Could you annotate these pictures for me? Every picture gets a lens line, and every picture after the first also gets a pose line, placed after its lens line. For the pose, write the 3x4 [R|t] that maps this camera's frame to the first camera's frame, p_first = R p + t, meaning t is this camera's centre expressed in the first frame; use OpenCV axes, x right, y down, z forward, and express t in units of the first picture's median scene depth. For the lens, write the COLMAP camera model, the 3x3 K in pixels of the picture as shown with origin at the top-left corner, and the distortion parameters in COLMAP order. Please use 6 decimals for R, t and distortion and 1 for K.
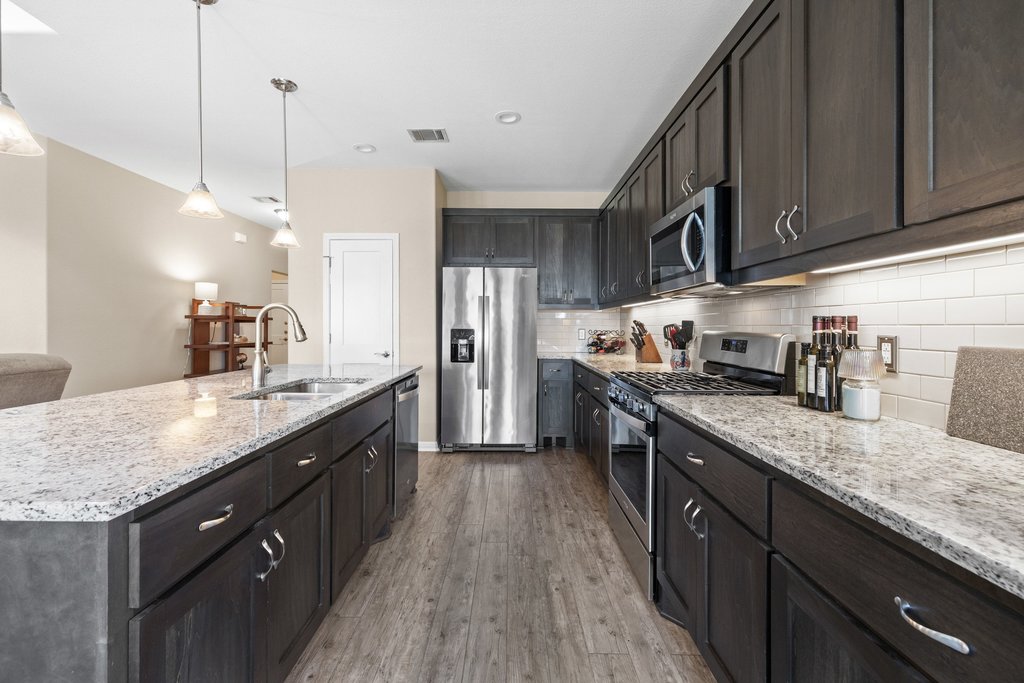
lens RADIAL K [[430.7, 0, 506.7], [0, 430.7, 326.8], [0, 0, 1]] dist [-0.001820, -0.000495]
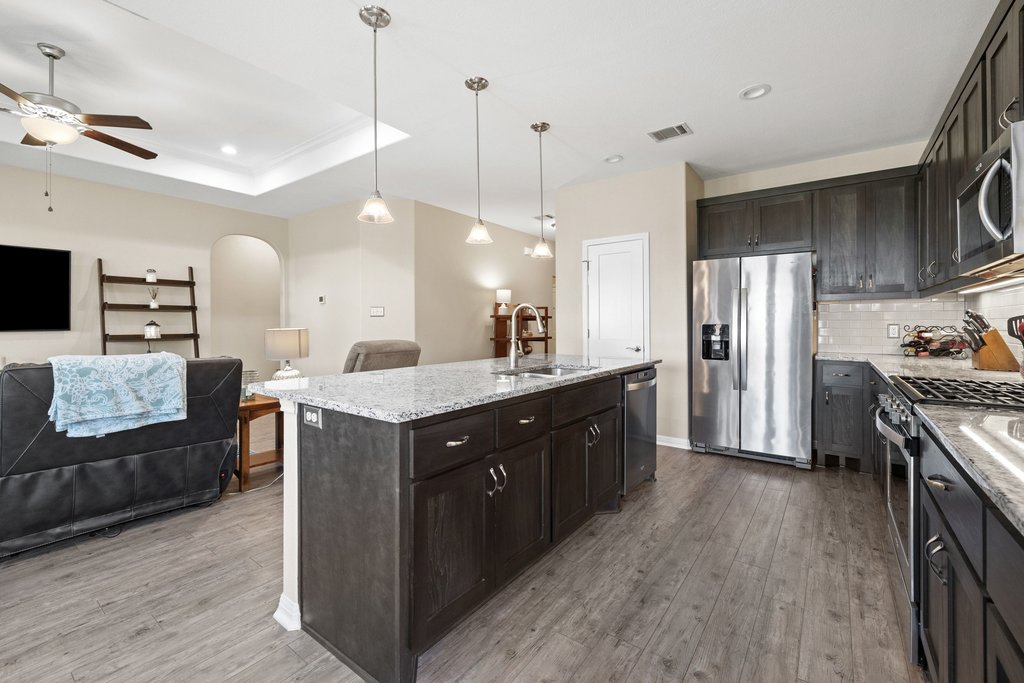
lens RADIAL K [[430.7, 0, 506.7], [0, 430.7, 326.8], [0, 0, 1]] dist [-0.001820, -0.000495]
pose [[0.803145, -0.001257, -0.595782, 0.125277], [0.003659, 0.999989, 0.002823, 0.007337], [0.595772, -0.004447, 0.803141, -0.046325]]
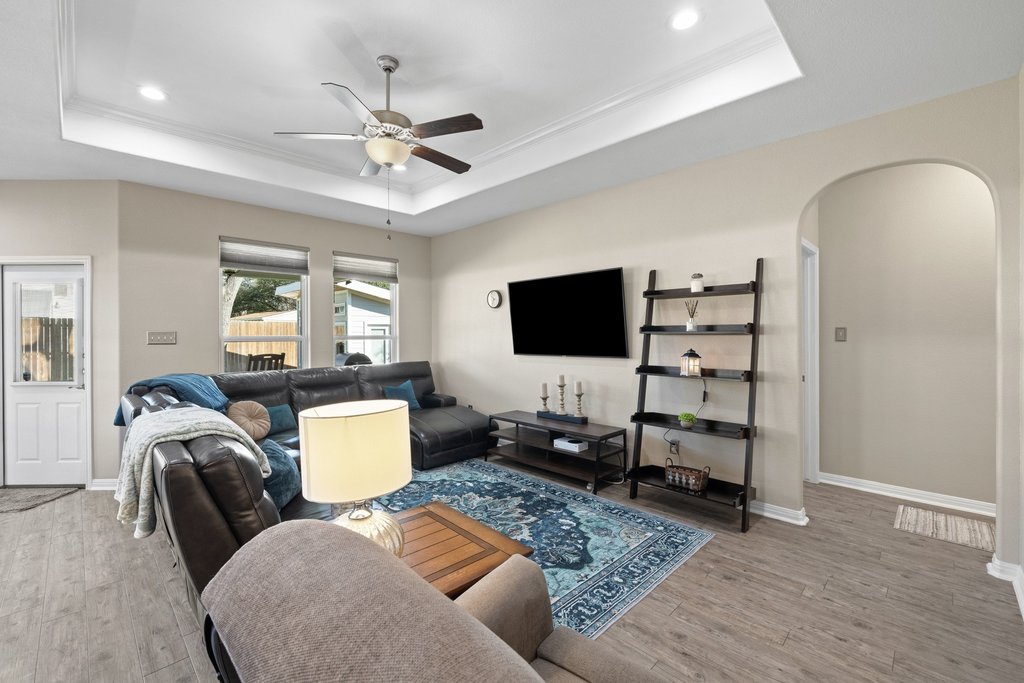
lens RADIAL K [[430.7, 0, 506.7], [0, 430.7, 326.8], [0, 0, 1]] dist [-0.001820, -0.000495]
pose [[-0.695070, 0.002964, -0.718936, -0.801929], [0.006175, 0.999979, -0.001848, -0.075942], [0.718915, -0.005724, -0.695074, 0.905396]]
